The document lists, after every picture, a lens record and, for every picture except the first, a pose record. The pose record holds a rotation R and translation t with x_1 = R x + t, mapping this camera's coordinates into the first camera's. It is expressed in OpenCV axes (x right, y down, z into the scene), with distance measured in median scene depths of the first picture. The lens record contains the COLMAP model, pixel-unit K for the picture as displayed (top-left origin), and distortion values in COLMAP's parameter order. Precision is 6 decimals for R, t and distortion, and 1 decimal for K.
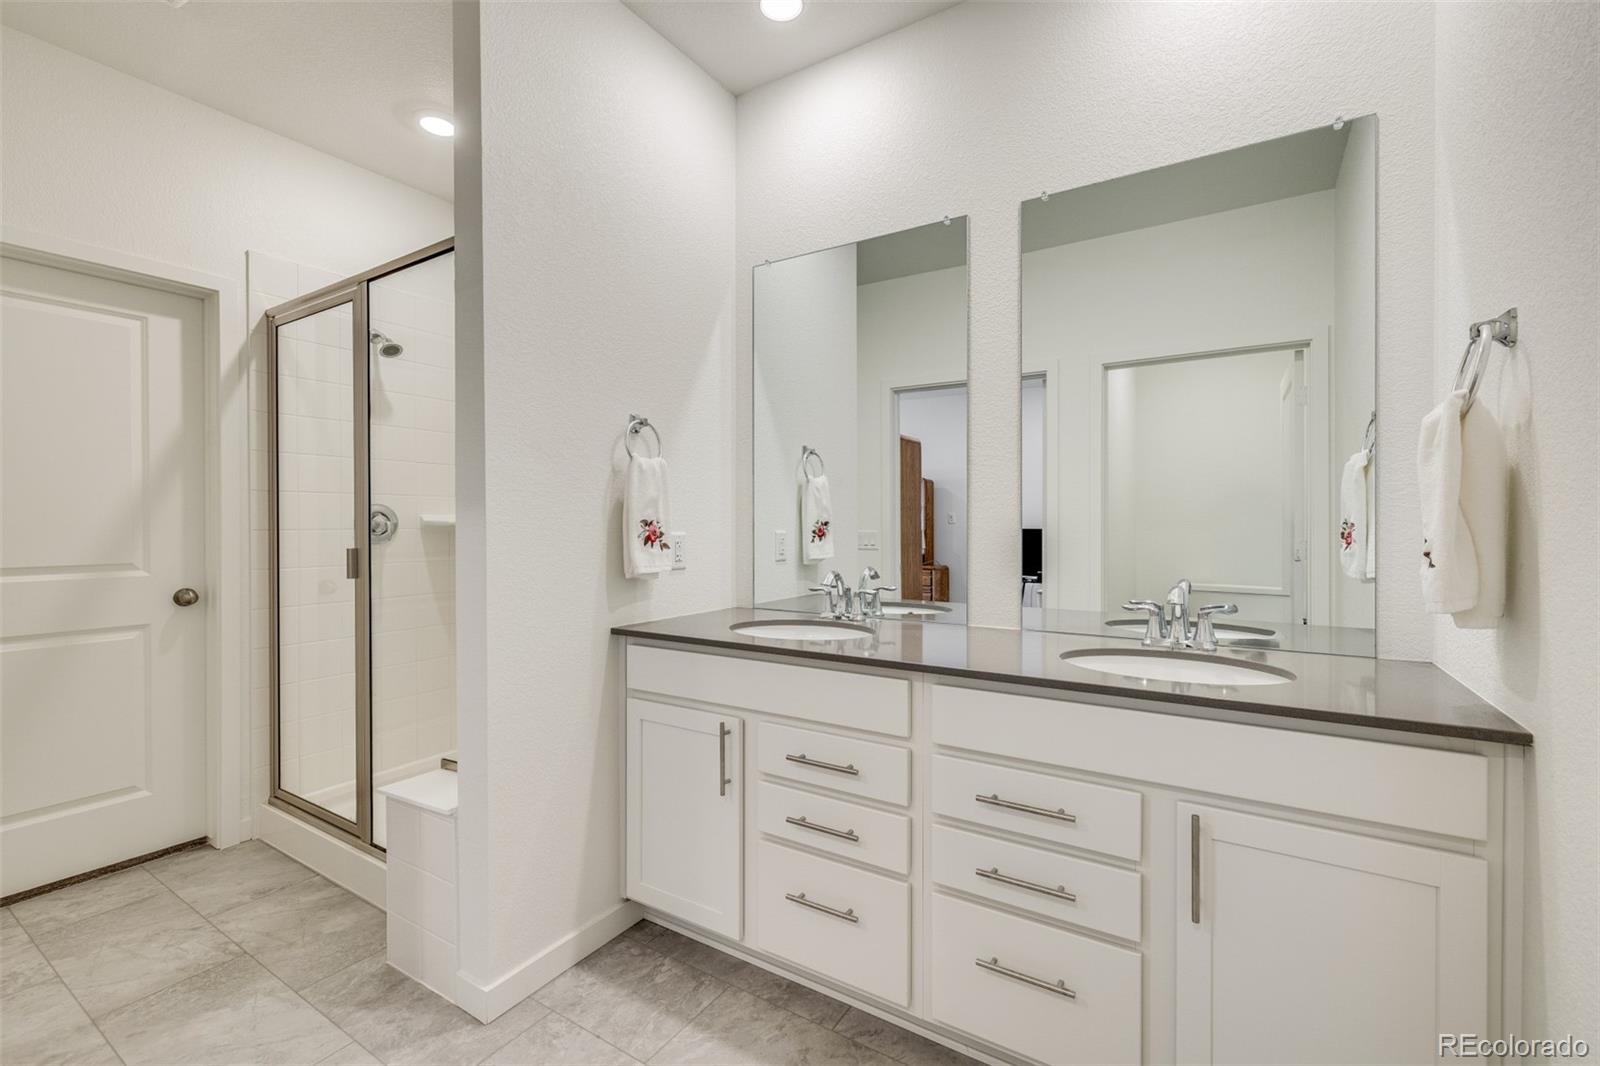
lens RADIAL K [[669.9, 0, 804.3], [0, 669.9, 531.0], [0, 0, 1]] dist [0.006208, 0.000469]
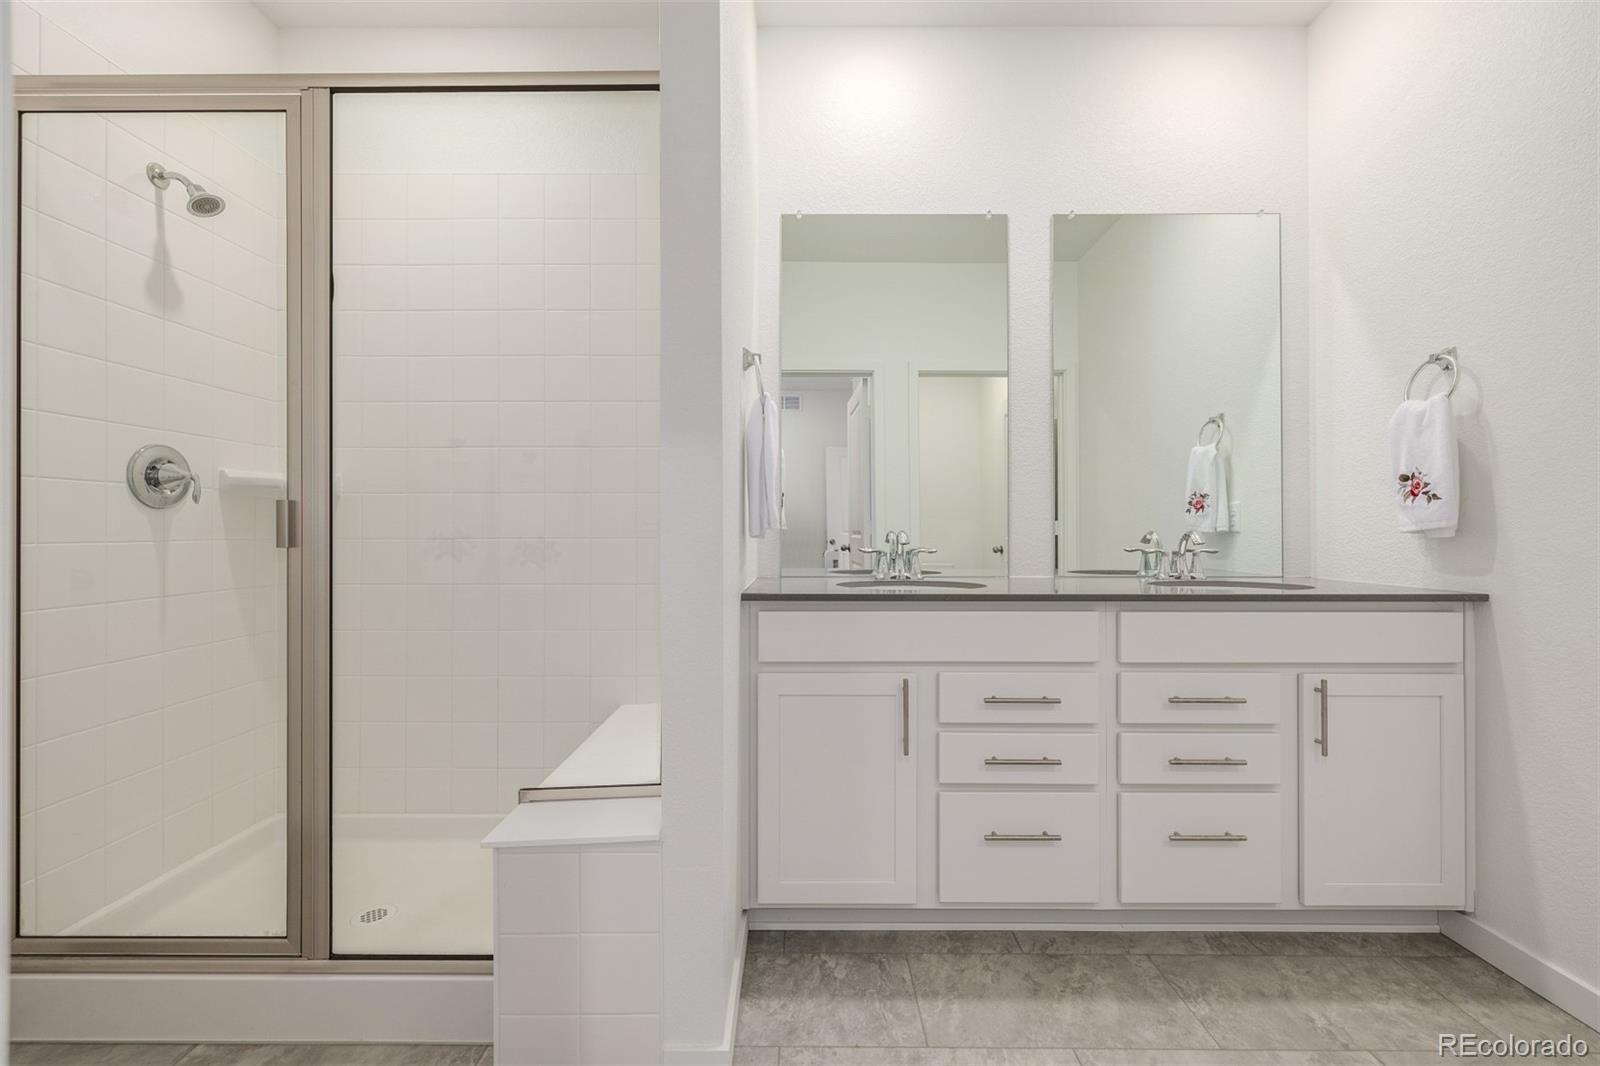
lens RADIAL K [[671.8, 0, 798.3], [0, 671.8, 527.5], [0, 0, 1]] dist [0.005779, -0.000832]
pose [[0.850723, 0.000223, 0.525614, -0.747064], [0.006613, 0.999916, -0.011129, 0.077765], [-0.525572, 0.012944, 0.850650, 0.256589]]
